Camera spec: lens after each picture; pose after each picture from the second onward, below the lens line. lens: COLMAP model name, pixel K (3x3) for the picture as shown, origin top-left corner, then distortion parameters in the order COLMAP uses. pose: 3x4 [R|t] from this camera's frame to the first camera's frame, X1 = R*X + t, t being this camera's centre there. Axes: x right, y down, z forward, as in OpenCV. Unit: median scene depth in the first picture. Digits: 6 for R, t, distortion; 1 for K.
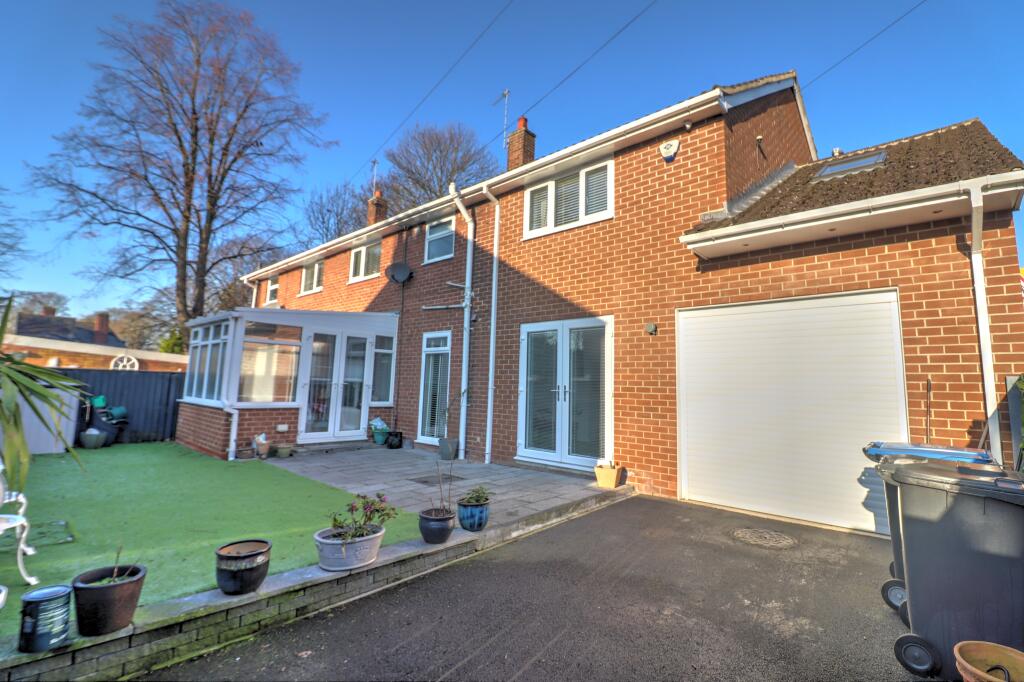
lens RADIAL K [[477.8, 0, 512.0], [0, 477.8, 322.8], [0, 0, 1]] dist [-0.001440, -0.000436]
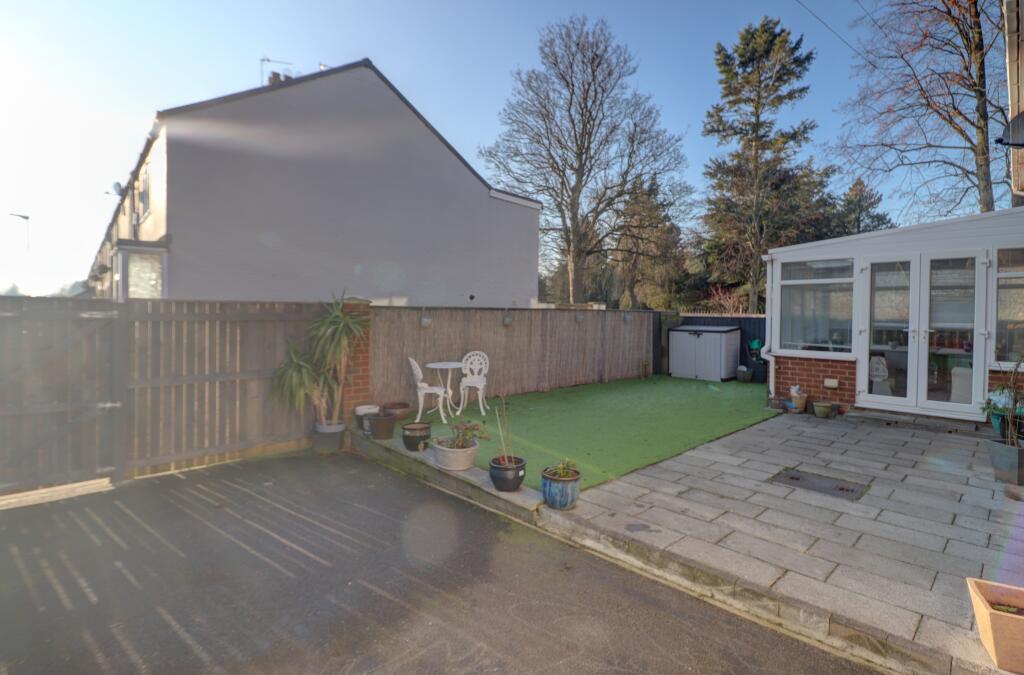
lens RADIAL K [[466.9, 0, 512.0], [0, 466.9, 337.5], [0, 0, 1]] dist [-0.001597, -0.000452]
pose [[-0.055088, 0.021779, -0.998244, 0.362313], [0.120049, 0.992654, 0.015032, 0.062108], [0.991238, -0.119010, -0.057298, 0.503770]]
